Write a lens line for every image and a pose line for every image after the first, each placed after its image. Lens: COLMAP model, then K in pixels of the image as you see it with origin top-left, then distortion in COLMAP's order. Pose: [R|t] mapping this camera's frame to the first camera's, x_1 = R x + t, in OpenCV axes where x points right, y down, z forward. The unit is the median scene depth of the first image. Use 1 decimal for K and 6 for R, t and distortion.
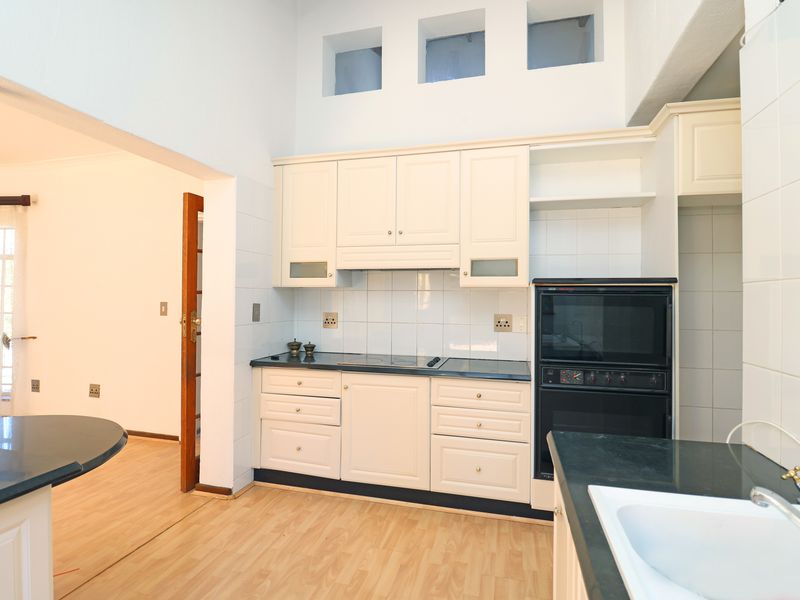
lens RADIAL K [[416.6, 0, 403.0], [0, 416.6, 294.8], [0, 0, 1]] dist [0.000556, -0.014039]
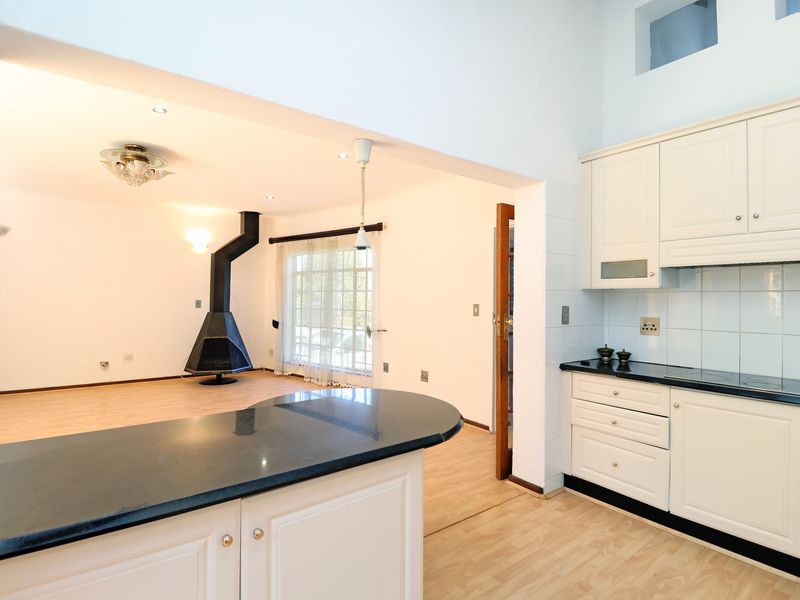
lens RADIAL K [[417.6, 0, 398.5], [0, 417.6, 294.1], [0, 0, 1]] dist [-0.001451, -0.013348]
pose [[0.782007, -0.007609, -0.623223, -0.049898], [0.001913, 0.999950, -0.009808, 0.002073], [0.623267, 0.006478, 0.781982, -0.017600]]
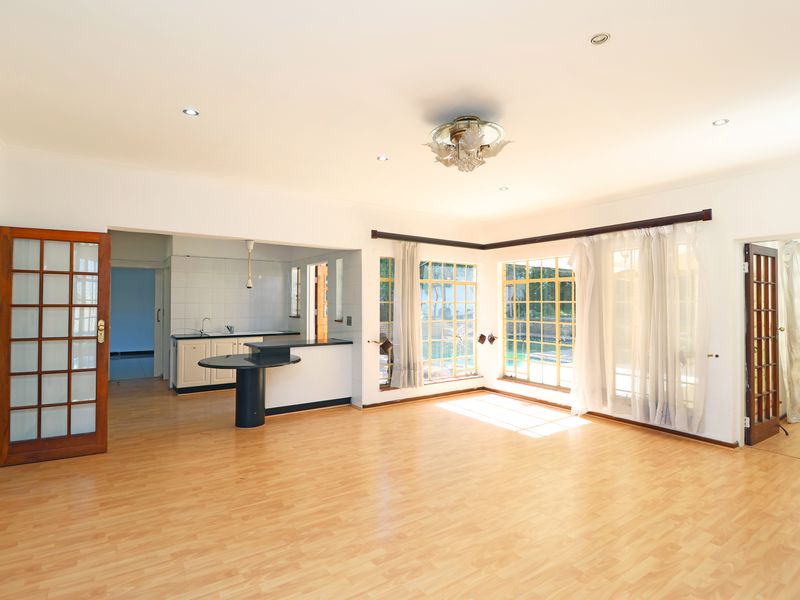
lens RADIAL K [[414.7, 0, 400.0], [0, 414.7, 300.0], [0, 0, 1]] dist [-0.016082, 0.000421]
pose [[-0.760263, -0.008021, 0.649566, -2.164657], [-0.019161, 0.999766, -0.010081, -0.032109], [-0.649333, -0.020110, -0.760238, 1.422184]]
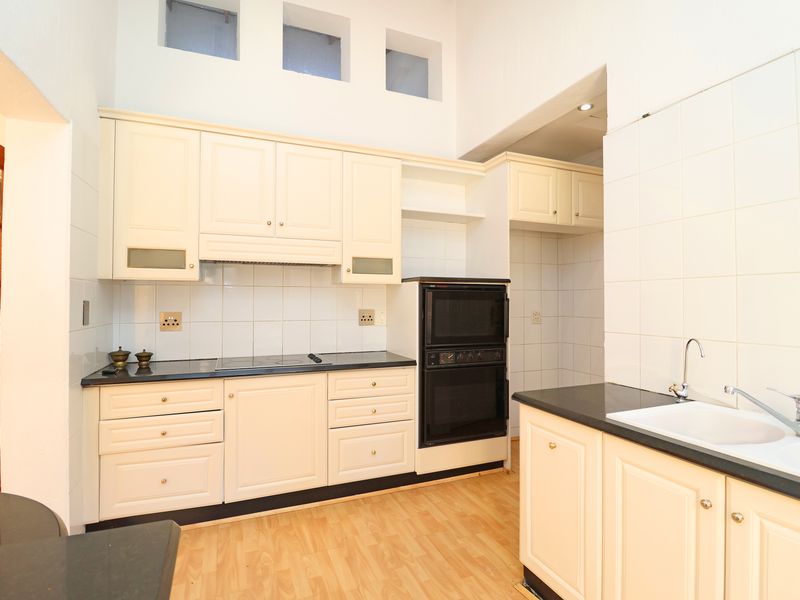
lens RADIAL K [[416.6, 0, 403.0], [0, 416.6, 294.8], [0, 0, 1]] dist [0.000556, -0.014039]
pose [[0.796940, 0.000622, 0.604059, -0.372356], [-0.003110, 0.999990, 0.003073, 0.006514], [-0.604051, -0.004328, 0.796934, 0.086558]]
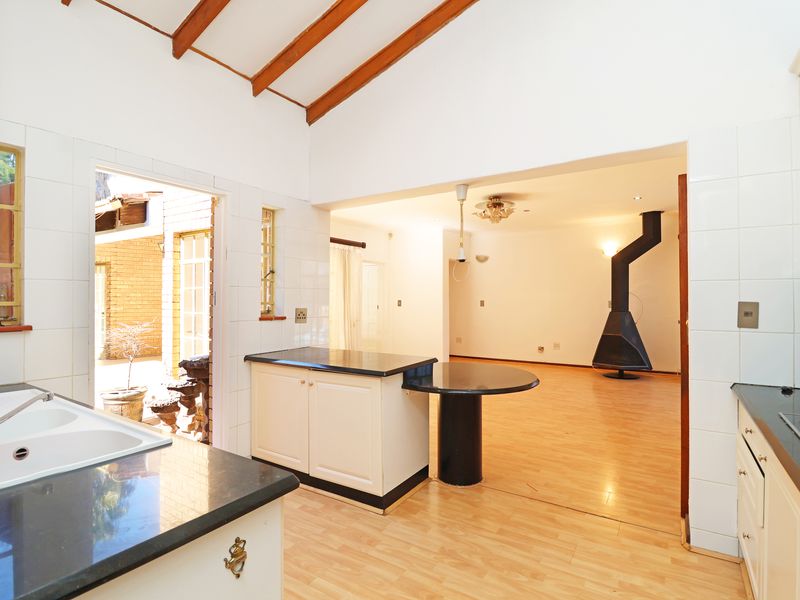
lens RADIAL K [[416.6, 0, 403.0], [0, 416.6, 294.8], [0, 0, 1]] dist [0.000556, -0.014039]
pose [[-0.312160, -0.019537, -0.949829, 0.499229], [0.005157, 0.999739, -0.022258, 0.023527], [0.950015, -0.011847, -0.311978, 0.722159]]
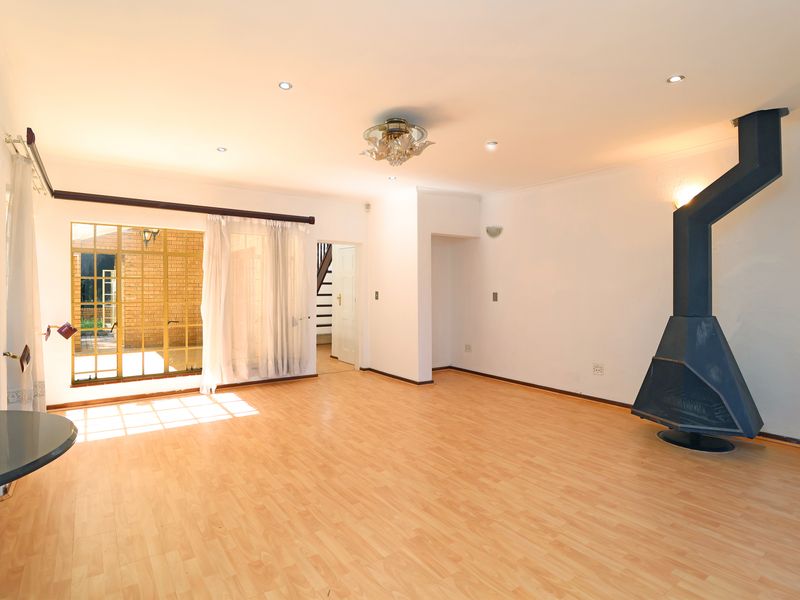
lens RADIAL K [[429.9, 0, 376.7], [0, 429.9, 290.3], [0, 0, 1]] dist [-0.004672, -0.002653]
pose [[-0.654645, -0.006501, -0.755908, -0.598078], [-0.002347, 0.999976, -0.006568, 0.003321], [0.755933, -0.002526, -0.654644, 1.306149]]
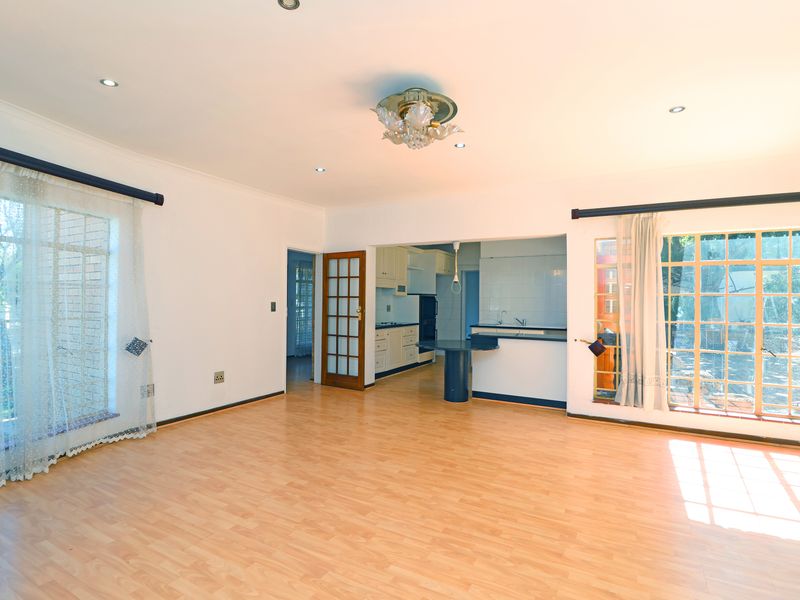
lens RADIAL K [[416.6, 0, 403.0], [0, 416.6, 294.8], [0, 0, 1]] dist [0.000556, -0.014039]
pose [[0.236998, 0.006039, 0.971491, -2.586749], [-0.018826, 0.999821, -0.001622, -0.019222], [-0.971328, -0.017905, 0.237069, 0.300620]]
